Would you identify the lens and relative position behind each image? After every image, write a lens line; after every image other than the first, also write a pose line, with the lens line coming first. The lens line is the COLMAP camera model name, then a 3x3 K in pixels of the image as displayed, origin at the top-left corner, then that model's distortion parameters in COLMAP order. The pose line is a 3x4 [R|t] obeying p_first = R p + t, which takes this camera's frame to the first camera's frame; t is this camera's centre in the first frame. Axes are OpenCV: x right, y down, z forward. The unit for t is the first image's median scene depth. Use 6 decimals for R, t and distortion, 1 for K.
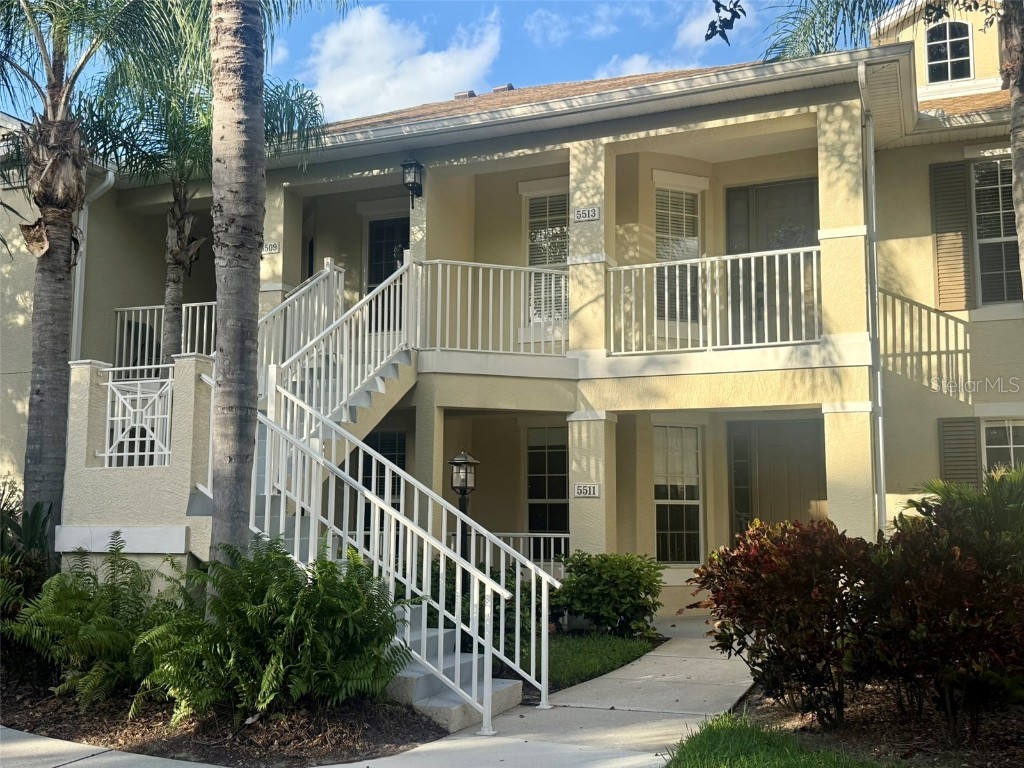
lens RADIAL K [[1077.5, 0, 510.4], [0, 1077.5, 386.7], [0, 0, 1]] dist [0.115153, 0.000000]
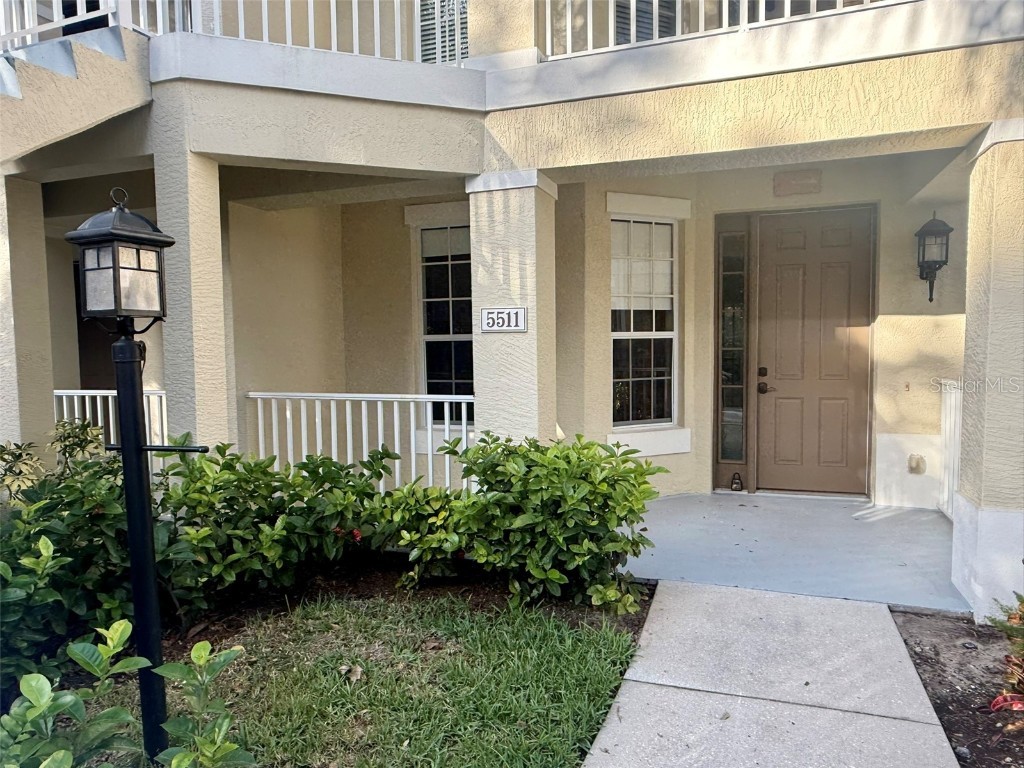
lens RADIAL K [[687.5, 0, 513.7], [0, 687.5, 385.4], [0, 0, 1]] dist [0.007039, 0.001437]
pose [[0.998543, -0.022169, 0.049189, 0.057814], [0.012800, 0.982995, 0.183184, 0.065109], [-0.052414, -0.182287, 0.981847, 0.649308]]
